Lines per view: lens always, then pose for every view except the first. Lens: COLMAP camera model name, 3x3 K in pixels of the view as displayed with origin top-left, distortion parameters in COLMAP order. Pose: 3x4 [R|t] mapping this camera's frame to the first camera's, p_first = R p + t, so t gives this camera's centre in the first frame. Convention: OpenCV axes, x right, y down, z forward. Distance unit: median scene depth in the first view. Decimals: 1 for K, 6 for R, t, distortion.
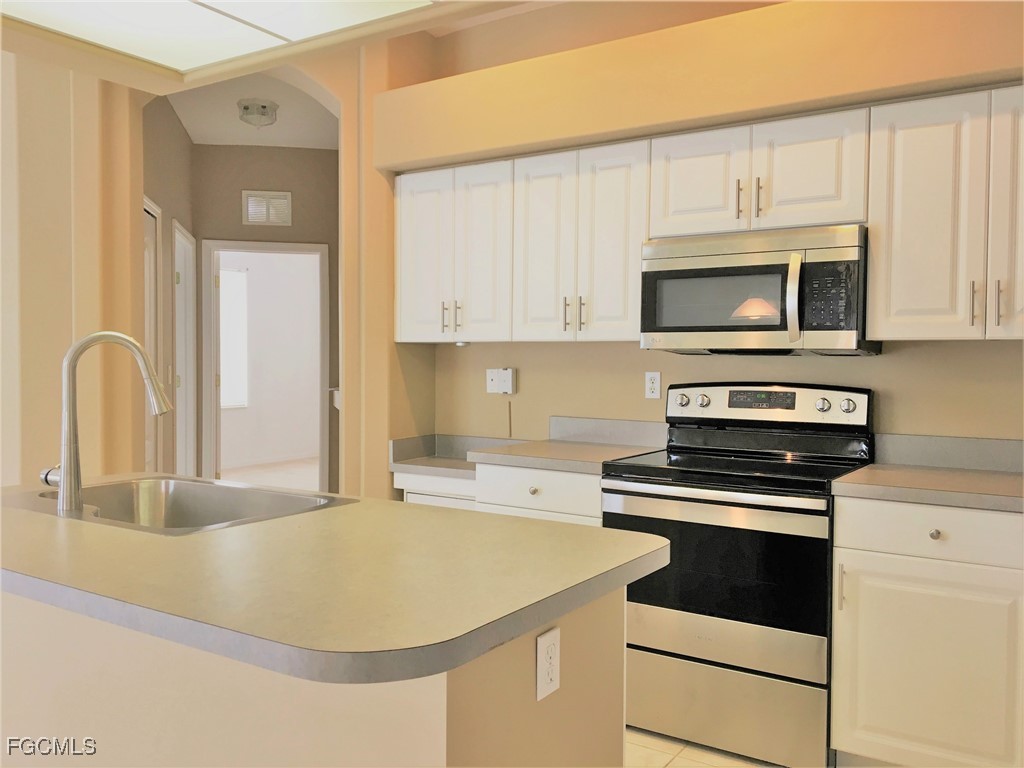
lens RADIAL K [[853.8, 0, 514.4], [0, 853.8, 382.0], [0, 0, 1]] dist [0.062489, -0.003491]
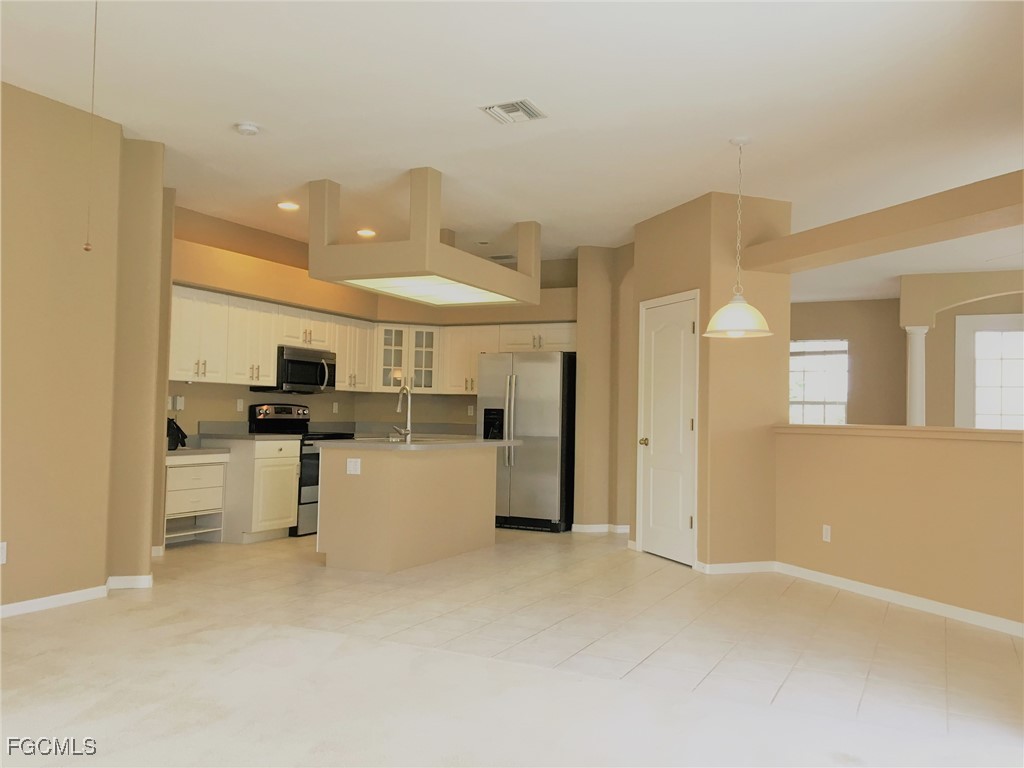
lens RADIAL K [[853.8, 0, 514.4], [0, 853.8, 382.0], [0, 0, 1]] dist [0.062489, -0.003491]
pose [[-0.114823, 0.030883, 0.992906, -2.118225], [0.007348, 0.999516, -0.030239, 0.016411], [-0.993359, 0.003824, -0.114995, 0.558940]]
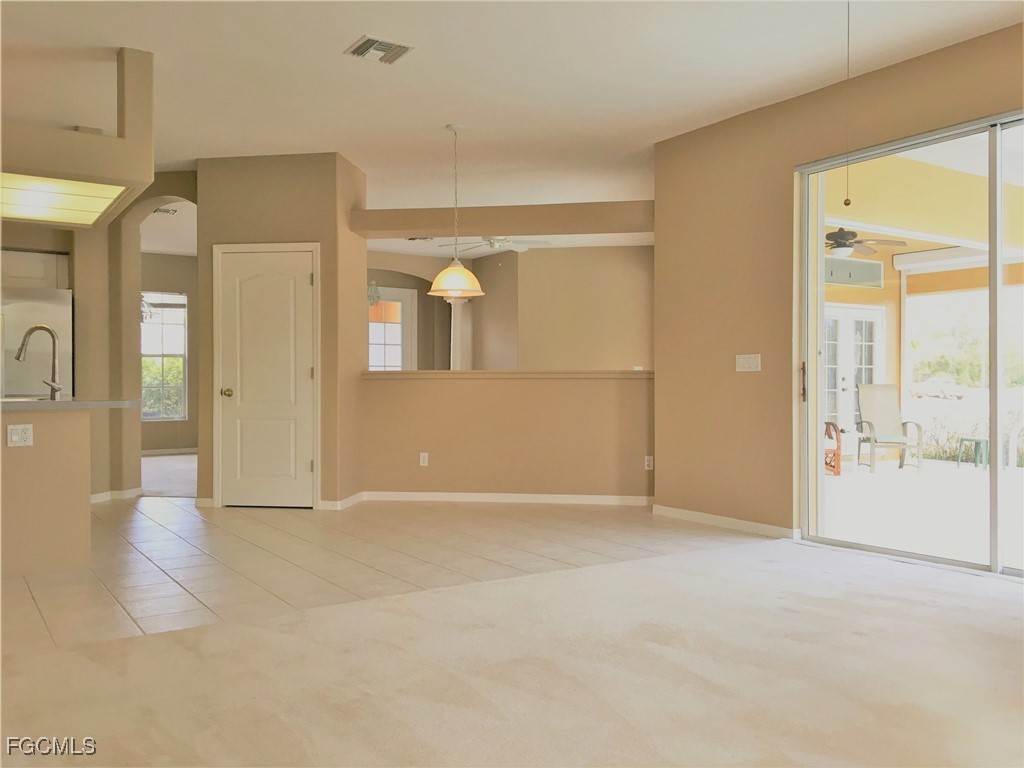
lens RADIAL K [[853.8, 0, 514.4], [0, 853.8, 382.0], [0, 0, 1]] dist [0.062489, -0.003491]
pose [[-0.914508, -0.003853, 0.404548, -1.522077], [0.008549, 0.999547, 0.028844, 0.023519], [-0.404476, 0.029837, -0.914062, 1.550107]]
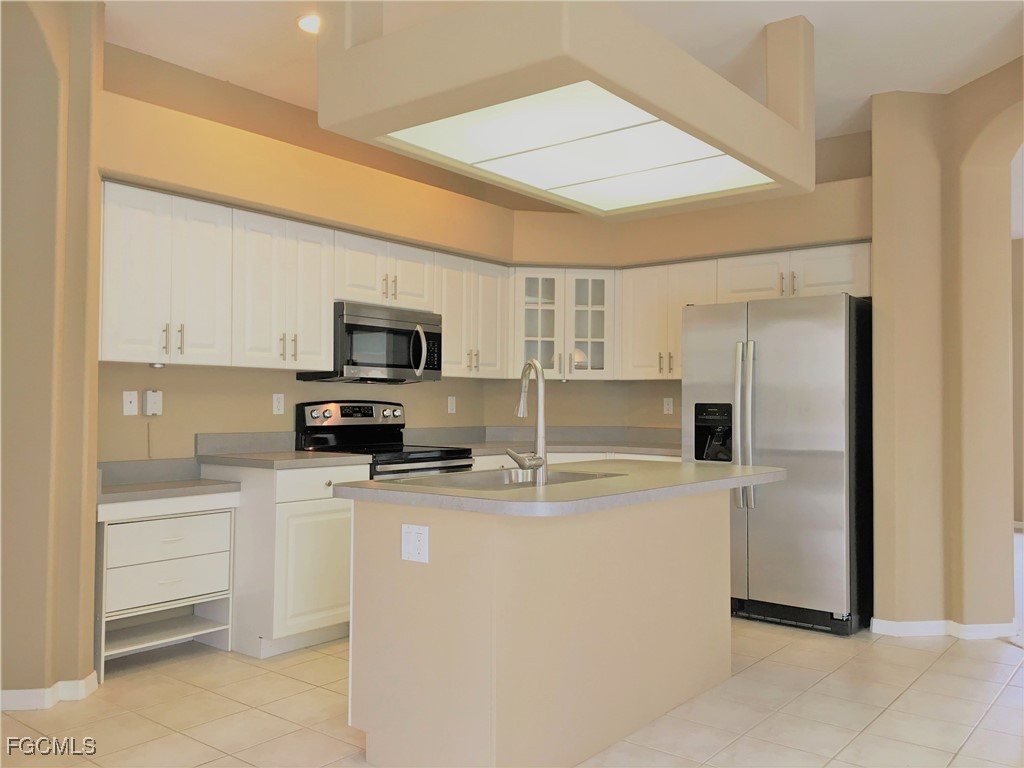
lens RADIAL K [[853.8, 0, 514.4], [0, 853.8, 382.0], [0, 0, 1]] dist [0.062489, -0.003491]
pose [[0.101462, 0.019530, 0.994648, -1.105749], [0.023021, 0.999493, -0.021974, 0.007282], [-0.994573, 0.025128, 0.100961, 0.514621]]
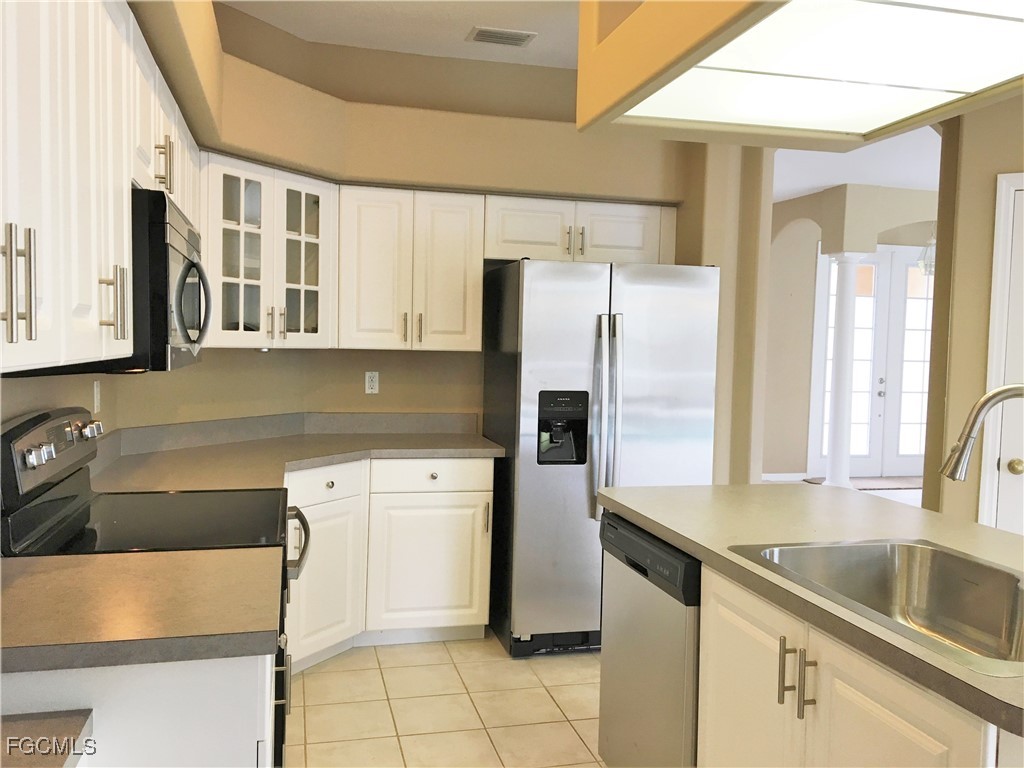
lens RADIAL K [[853.8, 0, 514.4], [0, 853.8, 382.0], [0, 0, 1]] dist [0.062489, -0.003491]
pose [[-0.736515, -0.057918, 0.673937, -0.393717], [-0.008739, 0.997059, 0.076136, -0.070795], [-0.676365, 0.050185, -0.734855, 1.140559]]
